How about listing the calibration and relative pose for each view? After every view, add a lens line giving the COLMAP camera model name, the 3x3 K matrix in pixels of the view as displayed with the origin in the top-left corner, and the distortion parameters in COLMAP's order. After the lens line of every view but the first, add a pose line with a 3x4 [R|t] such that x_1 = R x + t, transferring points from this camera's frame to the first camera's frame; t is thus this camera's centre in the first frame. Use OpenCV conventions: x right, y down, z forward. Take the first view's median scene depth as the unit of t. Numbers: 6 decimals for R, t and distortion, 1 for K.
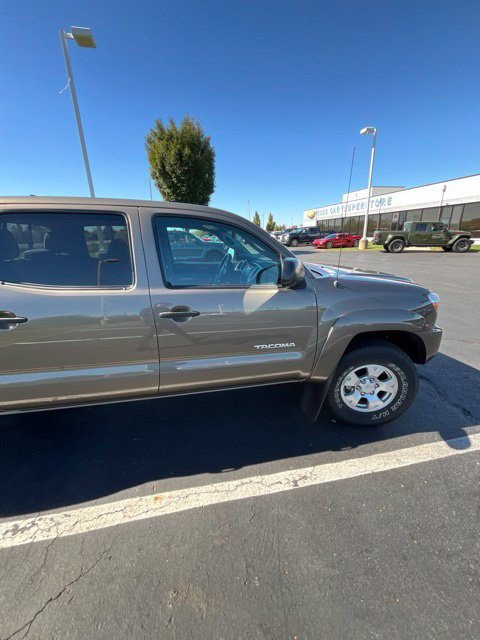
lens RADIAL K [[256.7, 0, 242.4], [0, 256.7, 317.3], [0, 0, 1]] dist [-0.002869, -0.000574]
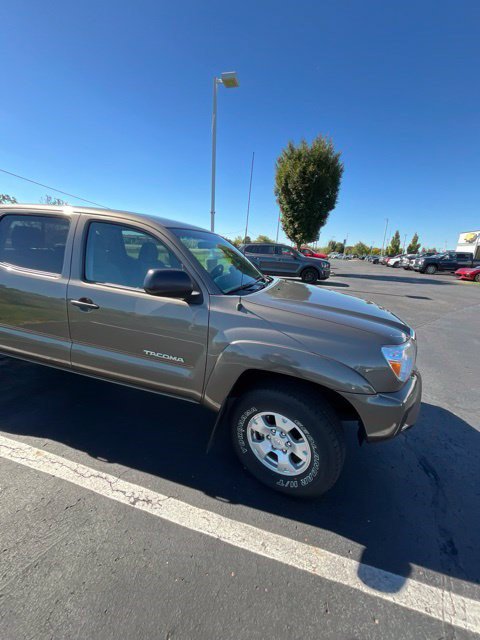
lens RADIAL K [[256.7, 0, 242.4], [0, 256.7, 317.3], [0, 0, 1]] dist [-0.002869, -0.000574]
pose [[0.883736, 0.192279, -0.426661, 0.652277], [-0.214743, 0.976660, -0.004651, -0.077422], [0.415809, 0.095732, 0.904400, 0.190331]]
